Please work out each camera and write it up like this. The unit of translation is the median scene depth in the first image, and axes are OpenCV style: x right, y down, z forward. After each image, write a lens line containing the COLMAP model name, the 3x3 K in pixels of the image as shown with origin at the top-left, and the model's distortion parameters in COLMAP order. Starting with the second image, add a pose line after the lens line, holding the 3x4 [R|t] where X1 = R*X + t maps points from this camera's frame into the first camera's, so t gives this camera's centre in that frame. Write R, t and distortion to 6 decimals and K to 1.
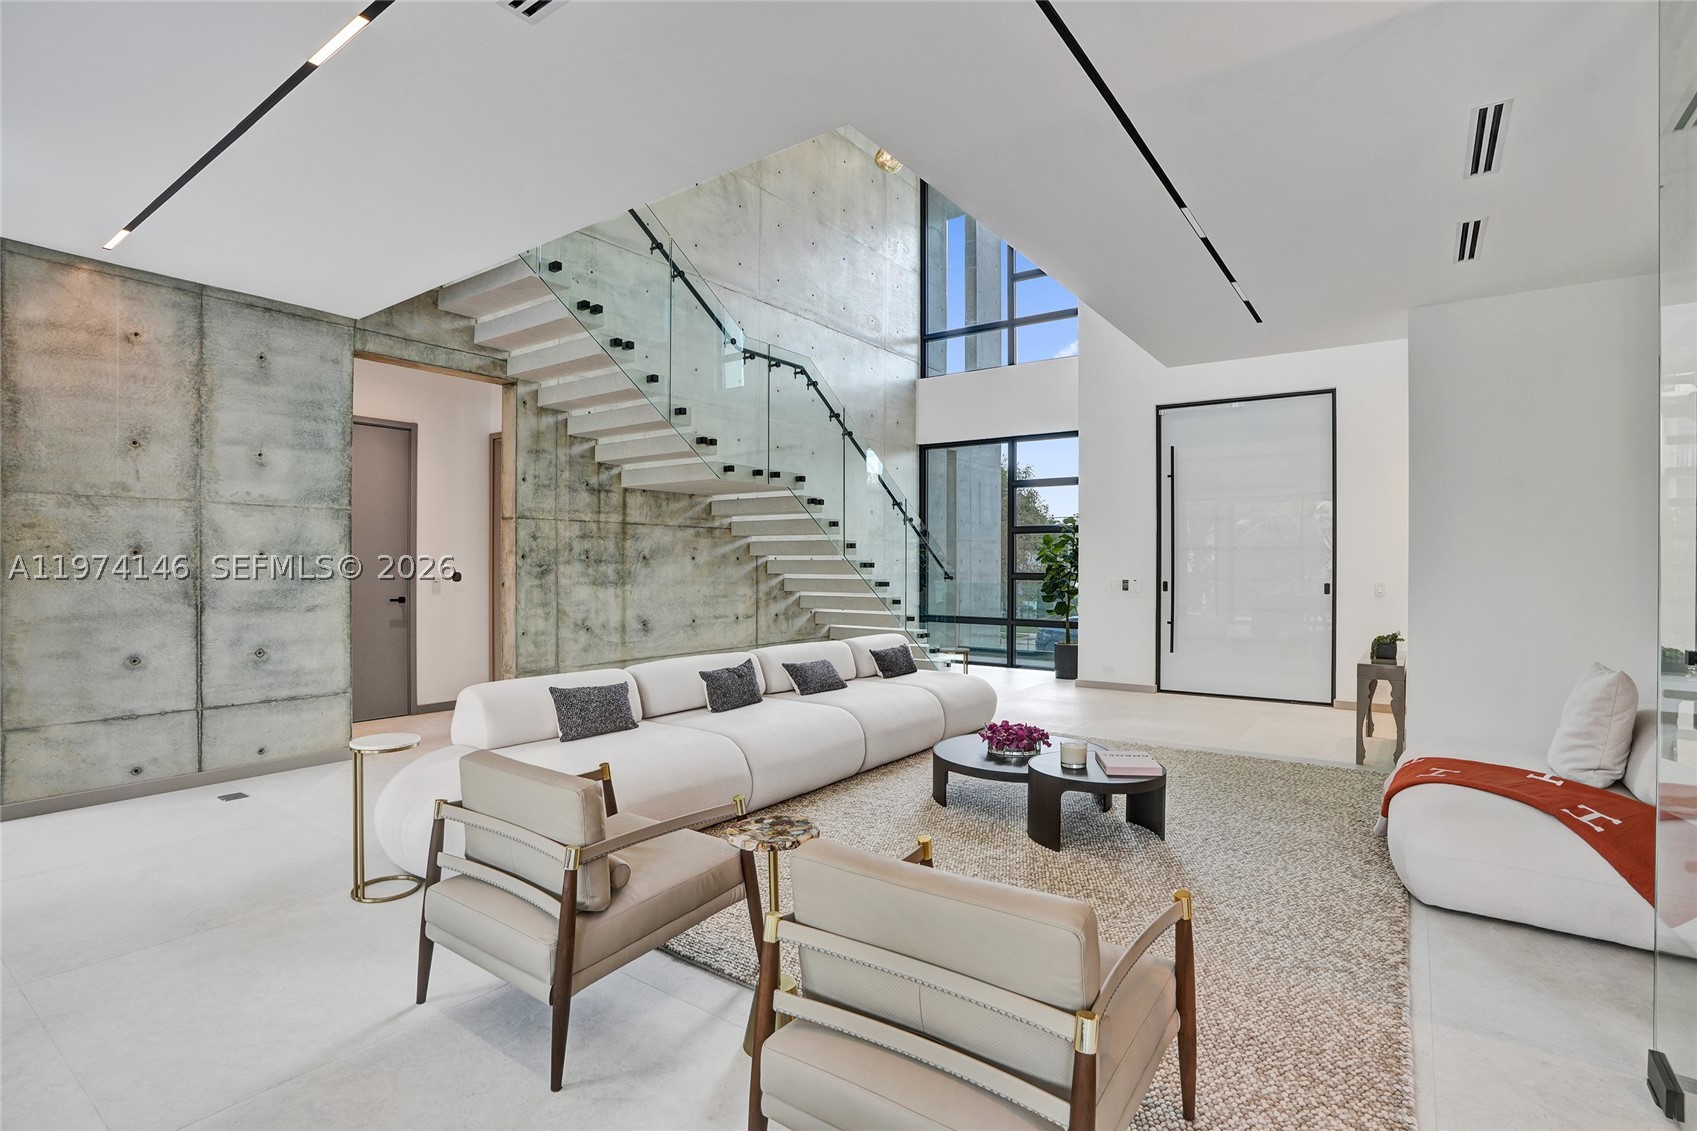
lens RADIAL K [[793.5, 0, 852.5], [0, 793.5, 564.5], [0, 0, 1]] dist [-0.064619, 0.022414]
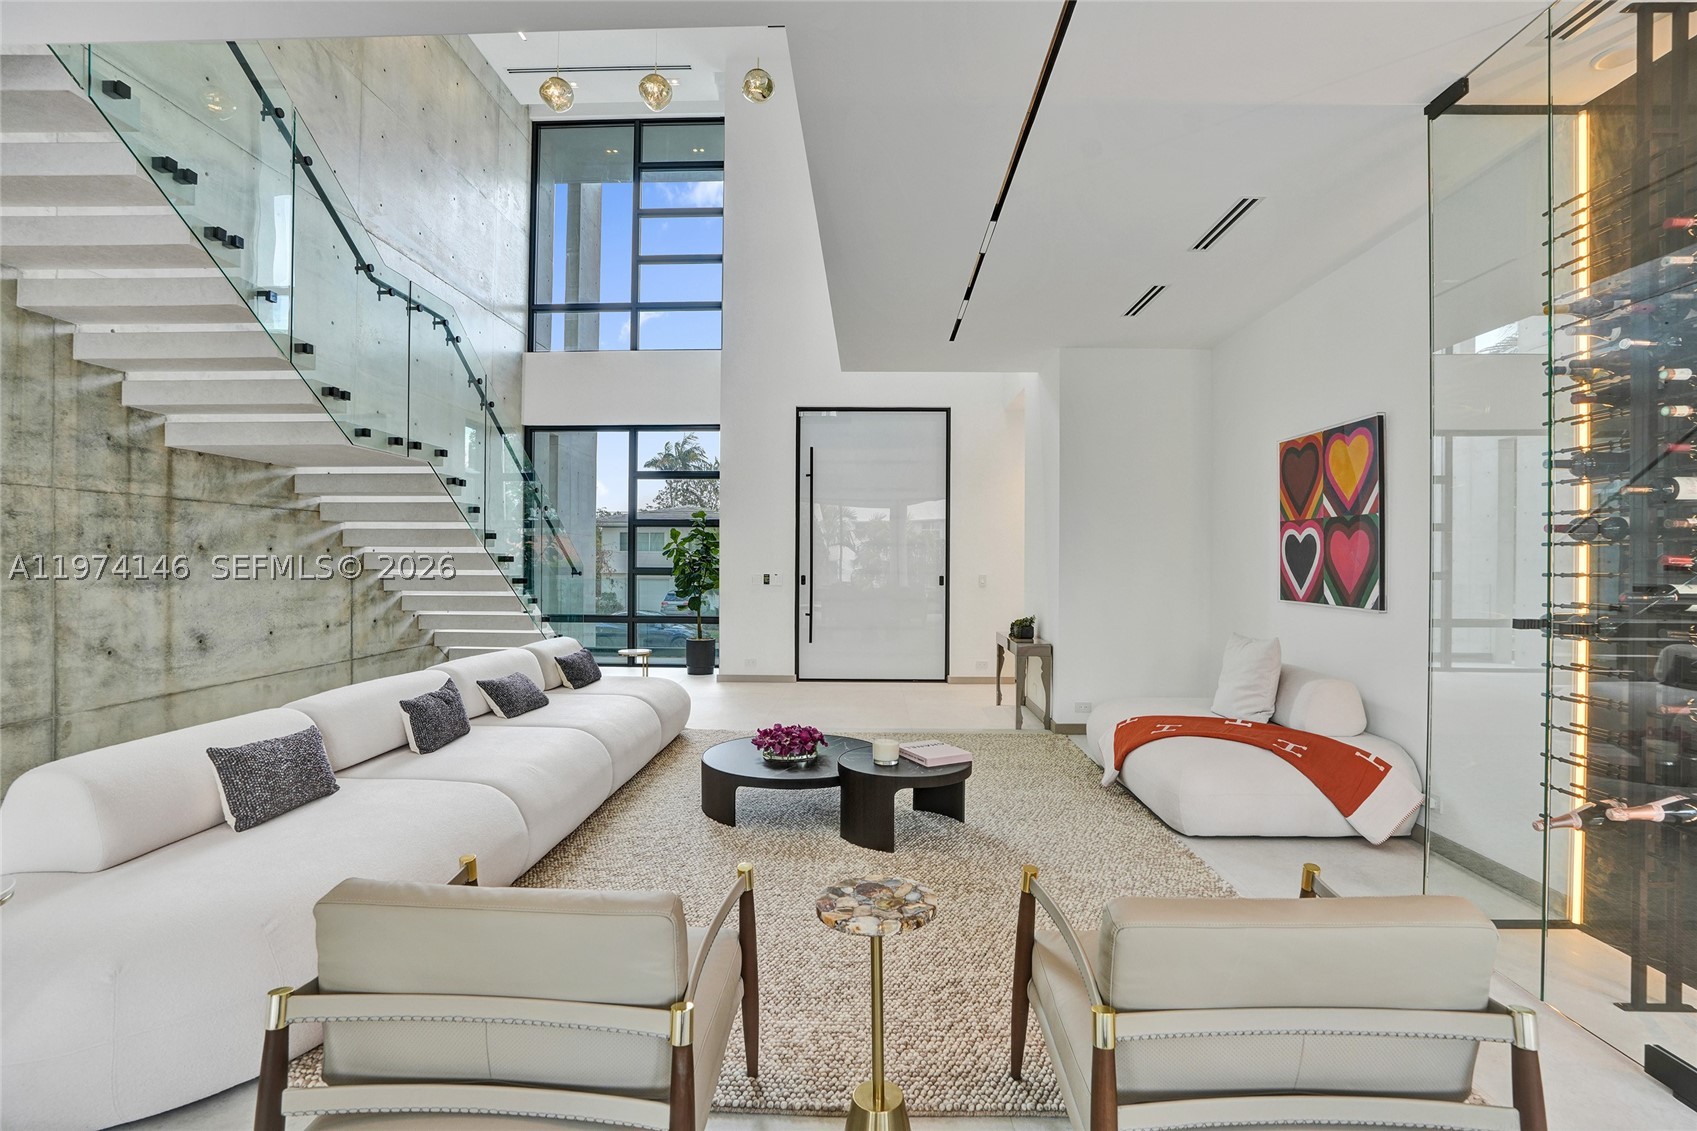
lens RADIAL K [[793.5, 0, 848.1], [0, 793.5, 564.3], [0, 0, 1]] dist [-0.064619, 0.022414]
pose [[0.829686, -0.000535, 0.558231, -0.187359], [-0.003494, 0.999975, 0.006151, 0.000066], [-0.558220, -0.007054, 0.829663, 0.119706]]
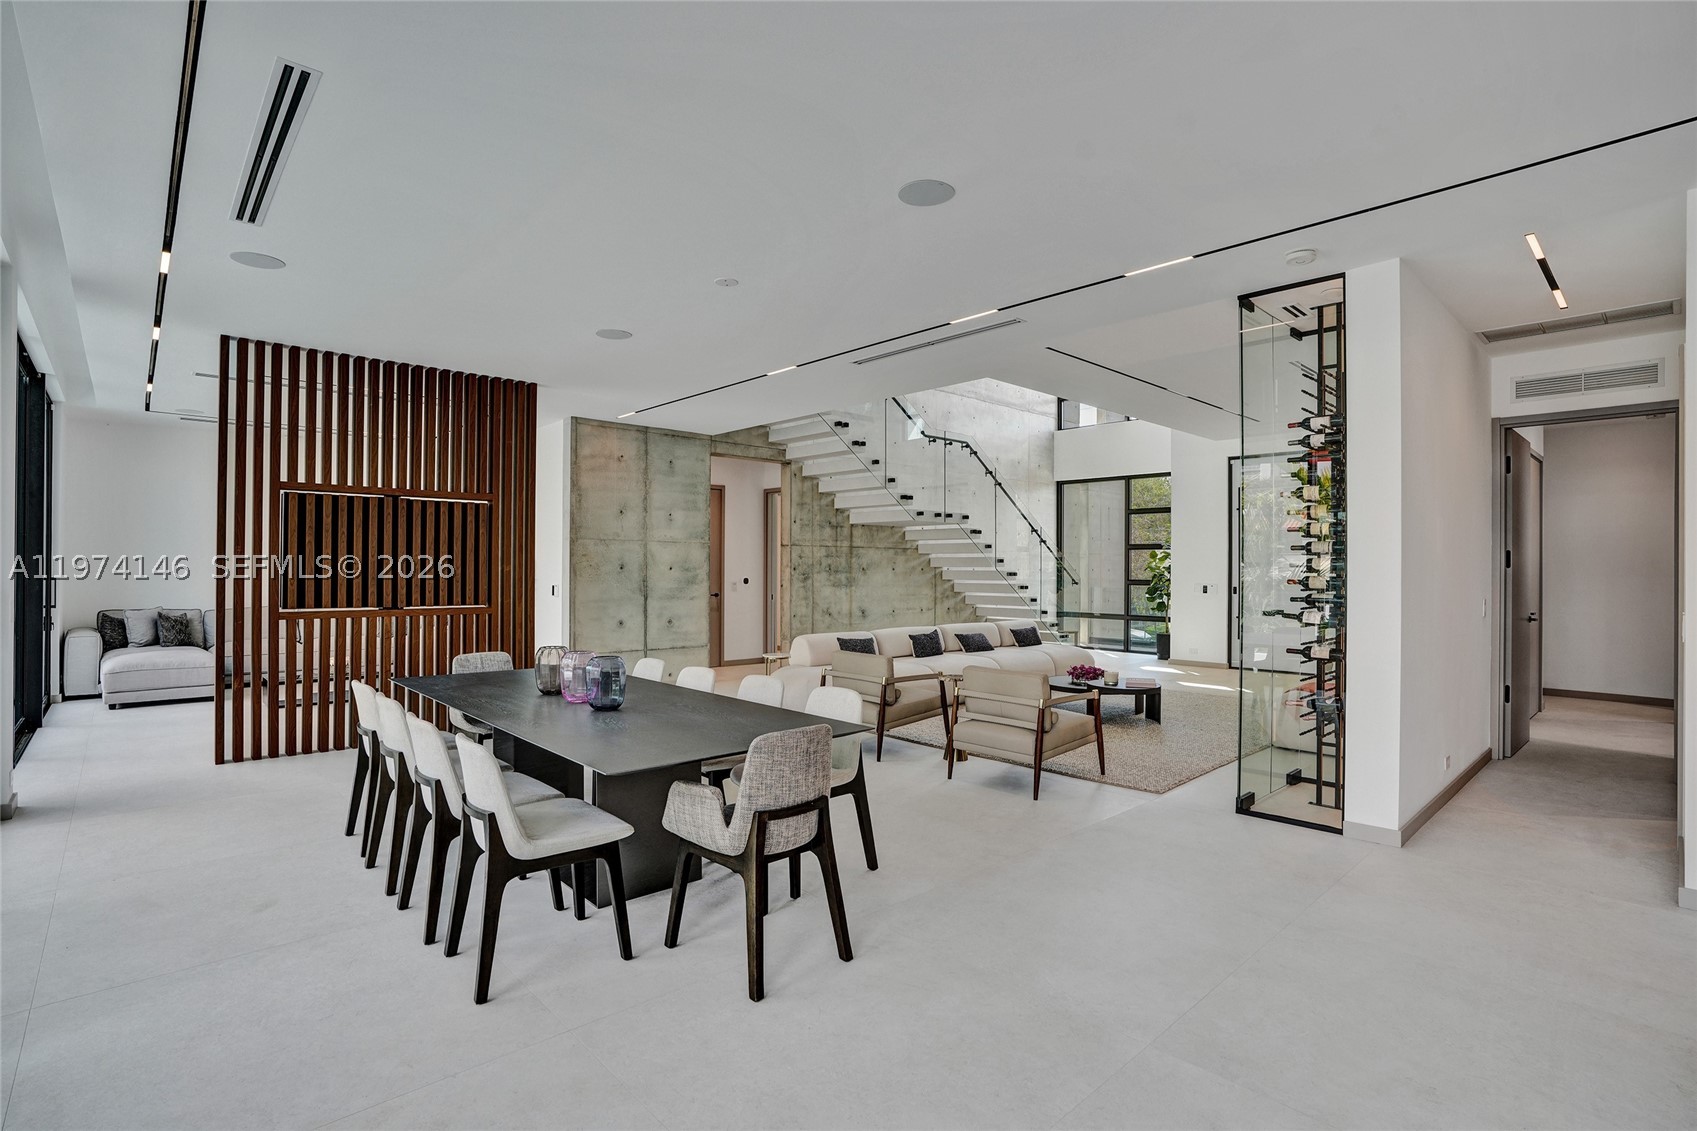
lens RADIAL K [[813.6, 0, 865.6], [0, 813.6, 562.4], [0, 0, 1]] dist [-0.061717, 0.021298]
pose [[0.982609, 0.001508, -0.185680, 0.039562], [-0.002829, 0.999973, -0.006849, -0.012029], [0.185665, 0.007255, 0.982586, -0.627794]]
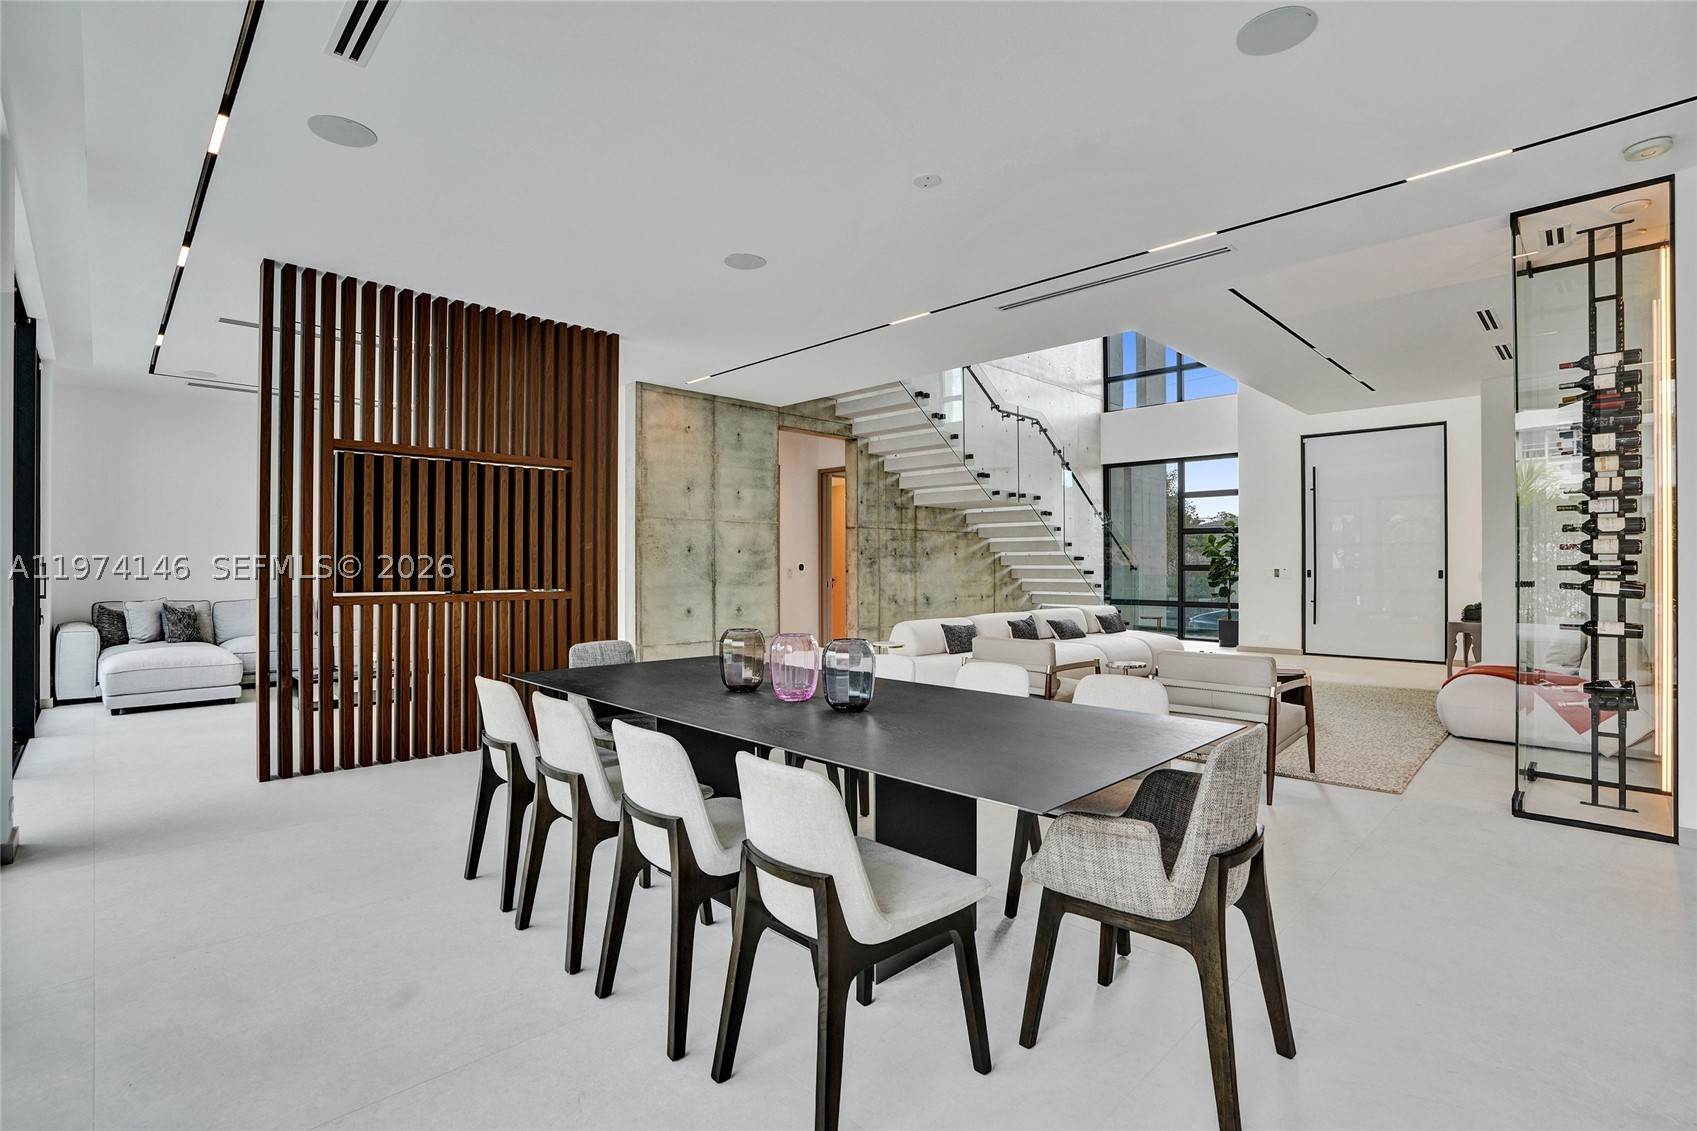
lens RADIAL K [[793.5, 0, 865.1], [0, 793.5, 559.4], [0, 0, 1]] dist [-0.064619, 0.022414]
pose [[0.988464, -0.004620, -0.151385, -0.177470], [0.003719, 0.999974, -0.006236, 0.012114], [0.151410, 0.005601, 0.988455, -0.512222]]
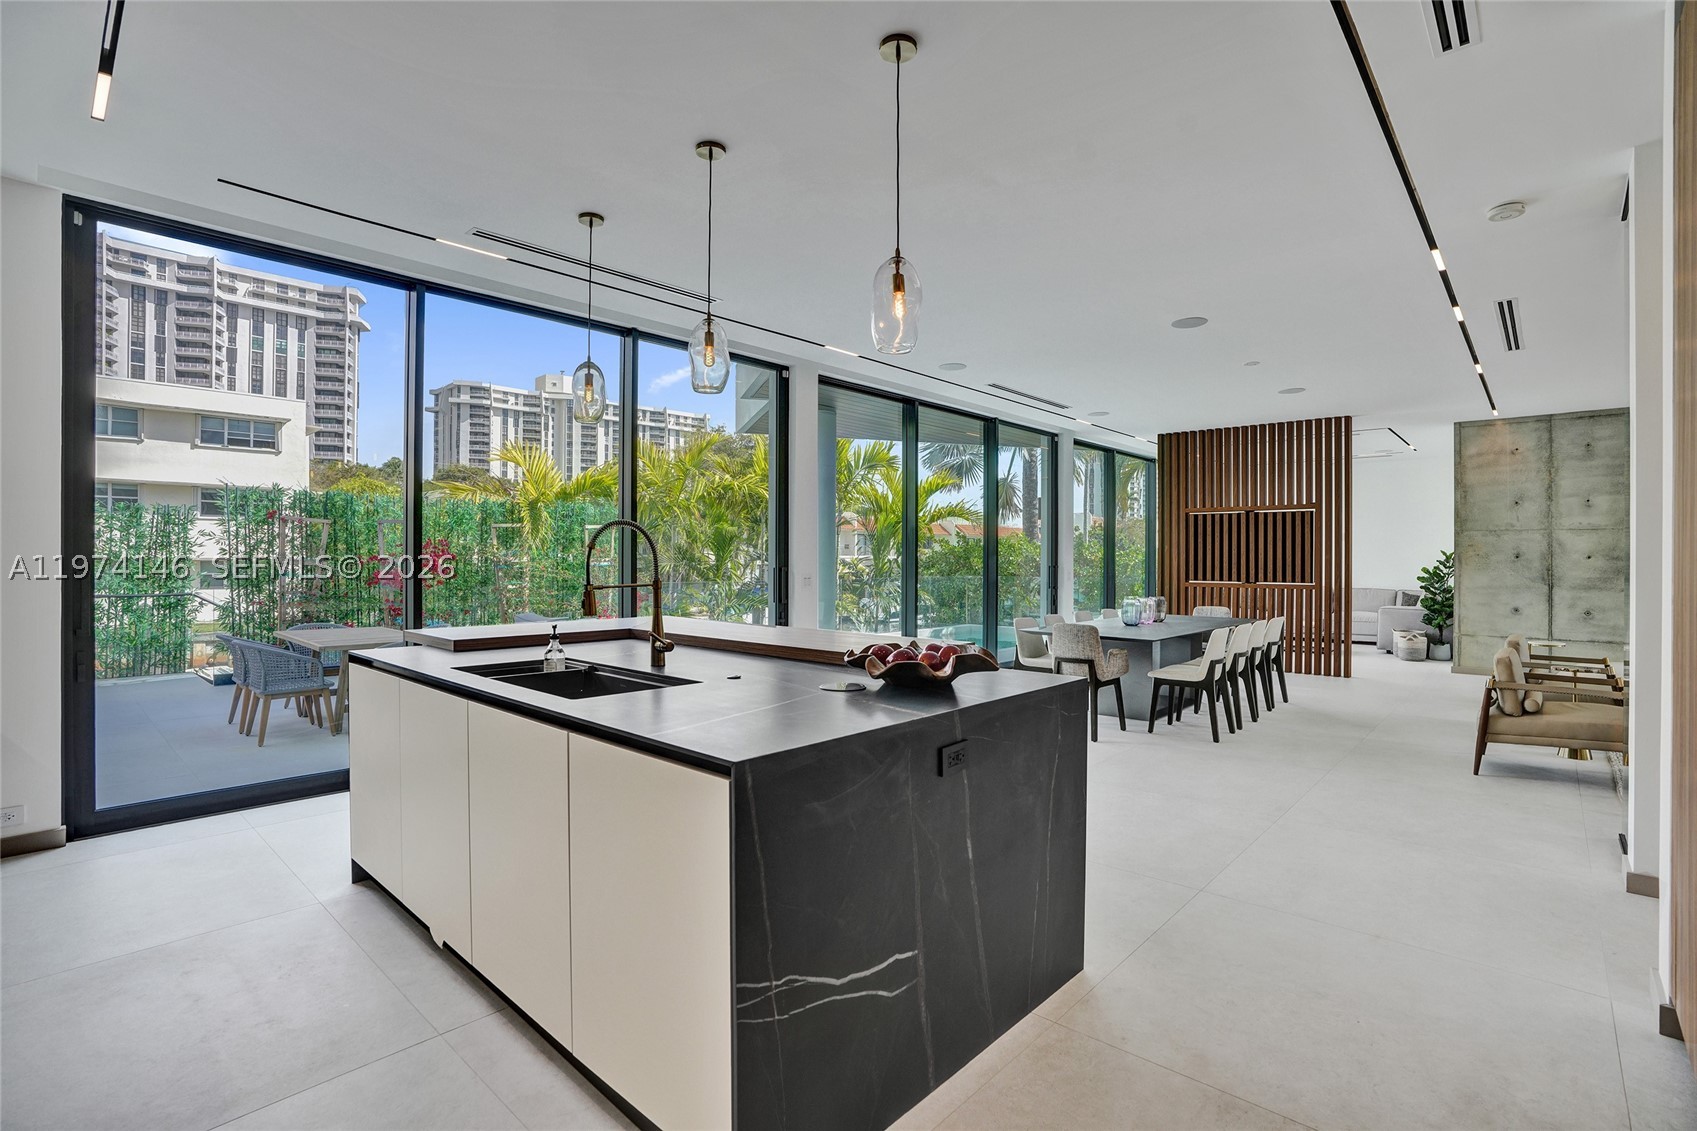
lens RADIAL K [[793.5, 0, 831.9], [0, 793.5, 564.0], [0, 0, 1]] dist [-0.064619, 0.022414]
pose [[-0.125745, 0.001982, -0.992061, 0.889699], [-0.001964, 0.999996, 0.002247, 0.001272], [0.992061, 0.002231, -0.125741, -0.376914]]
